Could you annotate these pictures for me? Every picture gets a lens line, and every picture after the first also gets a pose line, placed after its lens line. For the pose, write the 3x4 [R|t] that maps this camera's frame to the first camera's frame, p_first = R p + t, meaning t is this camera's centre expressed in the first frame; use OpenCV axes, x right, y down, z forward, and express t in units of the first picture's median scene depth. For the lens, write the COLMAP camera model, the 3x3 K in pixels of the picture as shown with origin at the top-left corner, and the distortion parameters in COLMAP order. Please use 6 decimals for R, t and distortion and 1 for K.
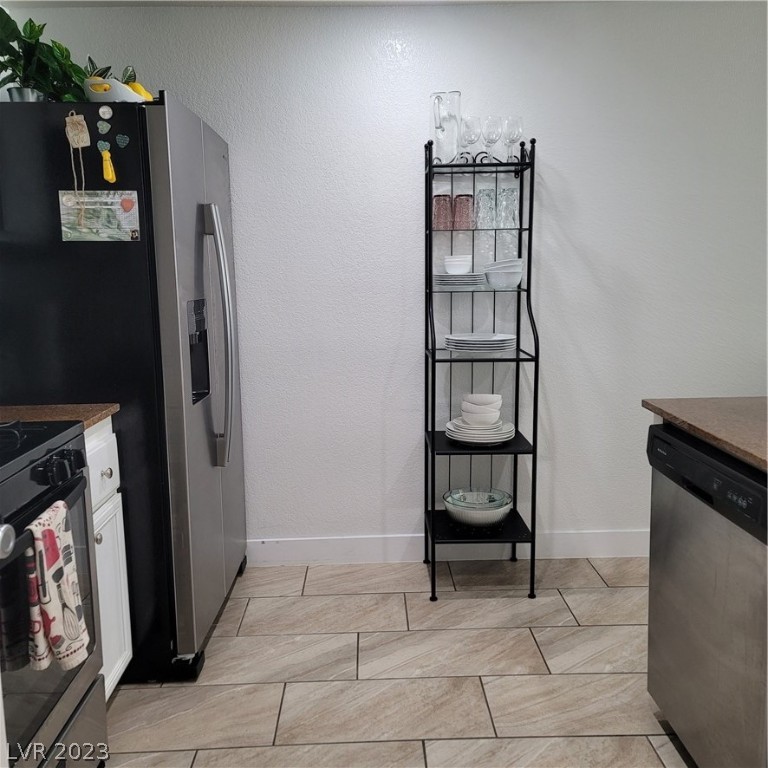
lens RADIAL K [[752.8, 0, 387.5], [0, 752.8, 379.2], [0, 0, 1]] dist [0.077523, 0.000000]
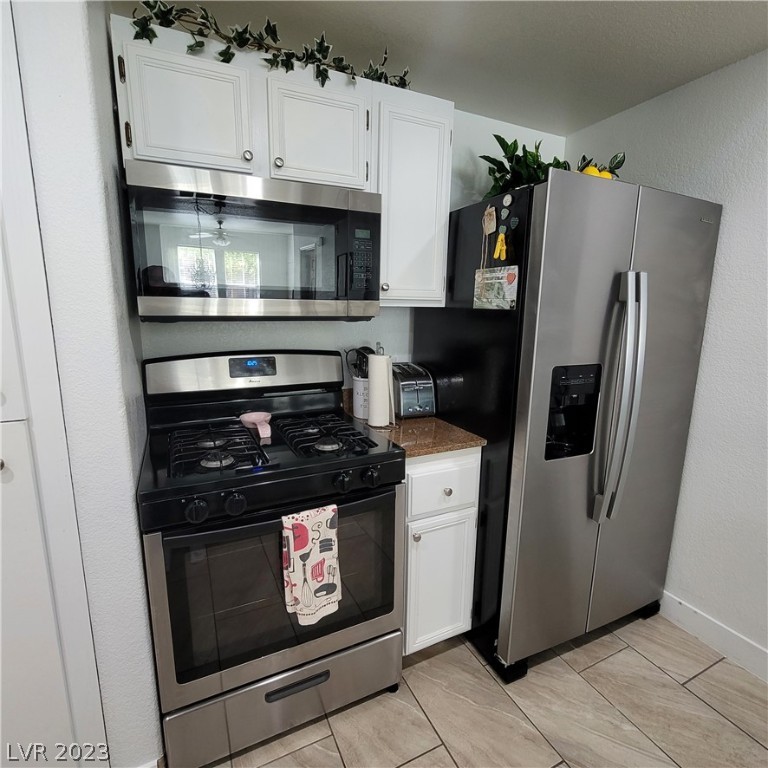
lens RADIAL K [[422.7, 0, 379.7], [0, 422.7, 384.1], [0, 0, 1]] dist [-0.004728, 0.001168]
pose [[0.412496, 0.190723, -0.890770, 0.155022], [-0.160818, 0.977726, 0.134870, -0.110587], [0.896652, 0.087619, 0.433979, 0.488694]]
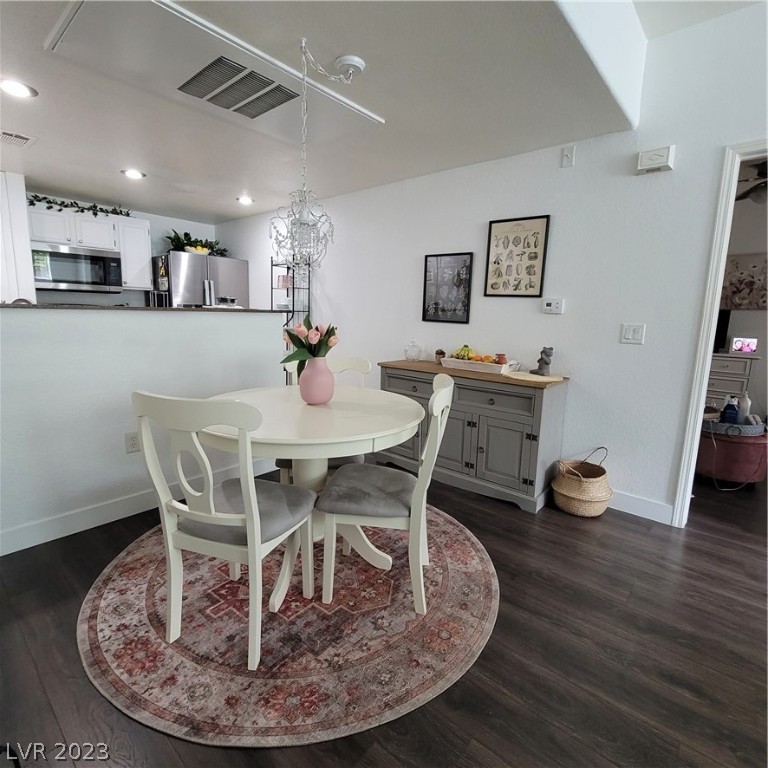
lens RADIAL K [[422.7, 0, 383.5], [0, 422.7, 382.4], [0, 0, 1]] dist [-0.004728, 0.001168]
pose [[0.734870, 0.148484, -0.661754, 1.805038], [-0.145535, 0.987534, 0.059968, -0.003087], [0.662409, 0.052239, 0.747319, 0.121772]]
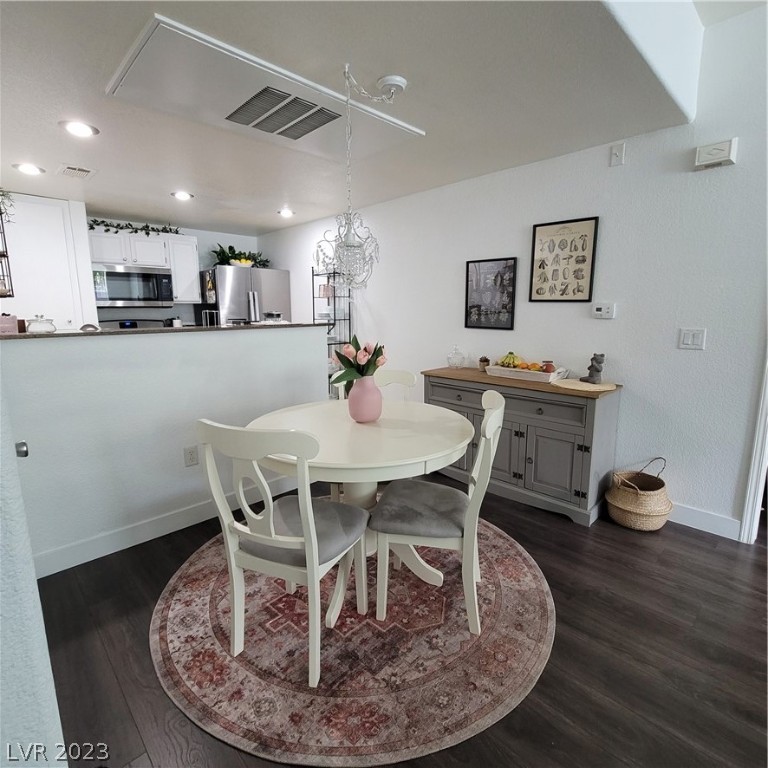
lens RADIAL K [[422.7, 0, 383.0], [0, 422.7, 381.8], [0, 0, 1]] dist [-0.004728, 0.001168]
pose [[0.676966, 0.138534, -0.722859, 1.786180], [-0.119252, 0.989795, 0.078010, -0.042040], [0.726289, 0.033392, 0.686577, 0.101191]]
